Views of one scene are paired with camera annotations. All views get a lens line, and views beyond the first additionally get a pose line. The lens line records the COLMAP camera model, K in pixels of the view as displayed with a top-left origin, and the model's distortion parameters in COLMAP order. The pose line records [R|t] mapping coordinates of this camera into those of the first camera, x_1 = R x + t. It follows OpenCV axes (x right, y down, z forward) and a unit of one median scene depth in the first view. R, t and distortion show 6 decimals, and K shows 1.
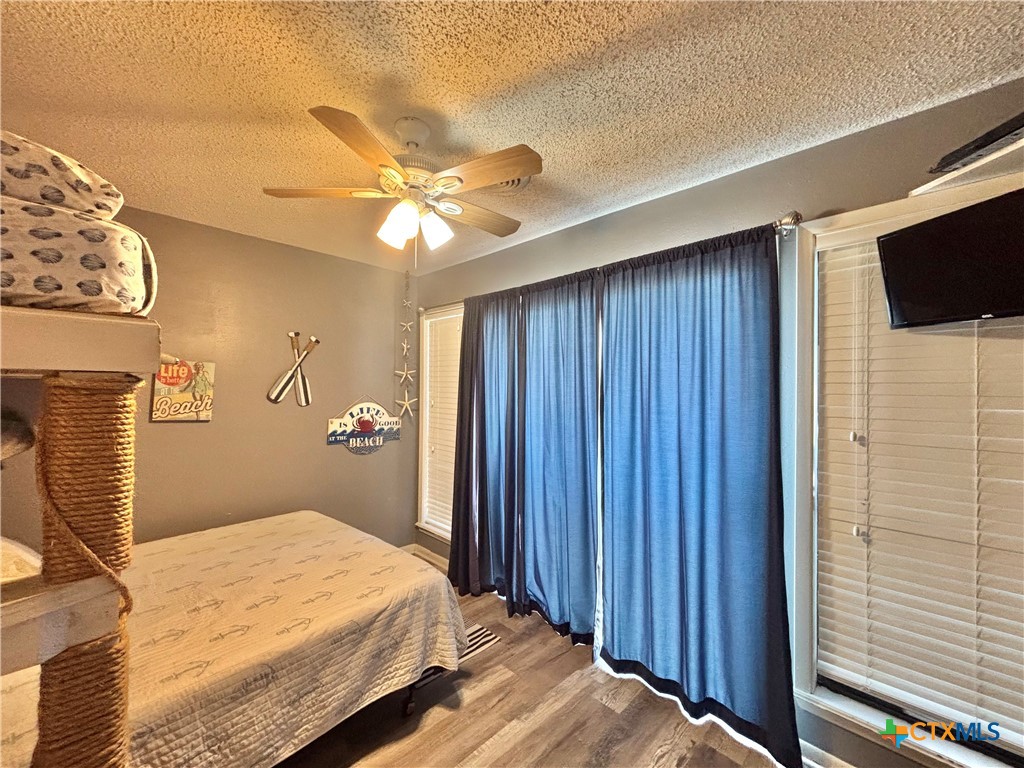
lens RADIAL K [[406.9, 0, 510.1], [0, 406.9, 382.5], [0, 0, 1]] dist [0.000675, 0.000003]
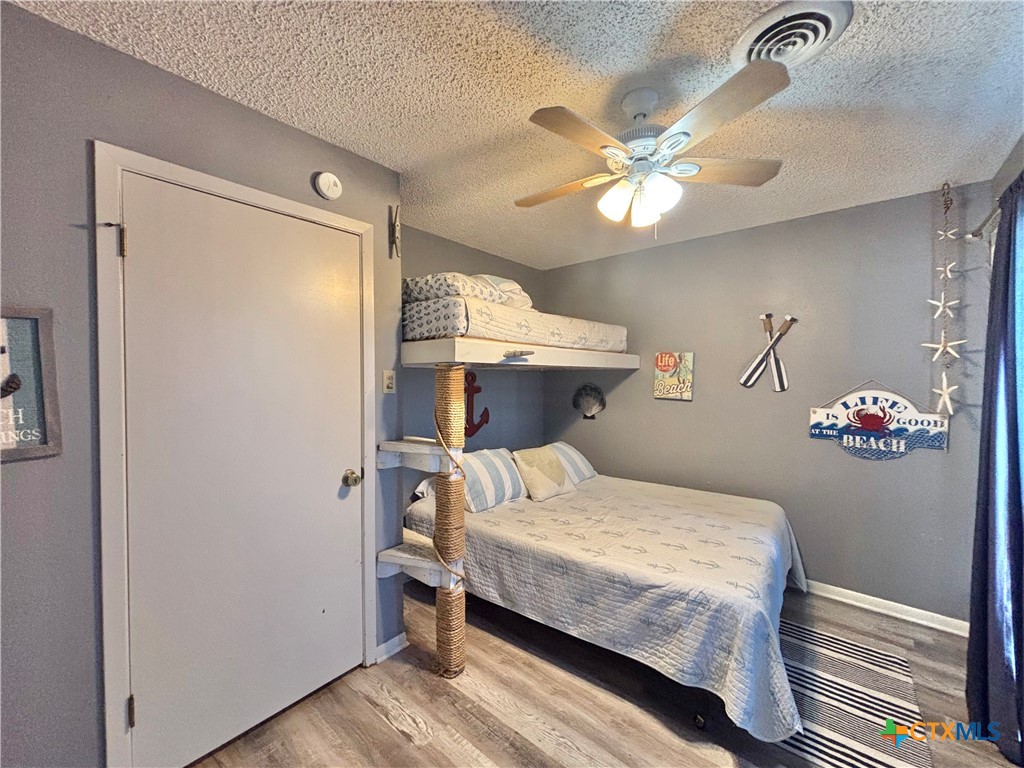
lens RADIAL K [[406.9, 0, 510.1], [0, 406.9, 382.5], [0, 0, 1]] dist [0.000675, 0.000003]
pose [[0.088477, 0.001174, -0.996078, 0.366050], [0.017708, 0.999839, 0.002751, 0.023621], [0.995921, -0.017882, 0.088442, 0.306130]]
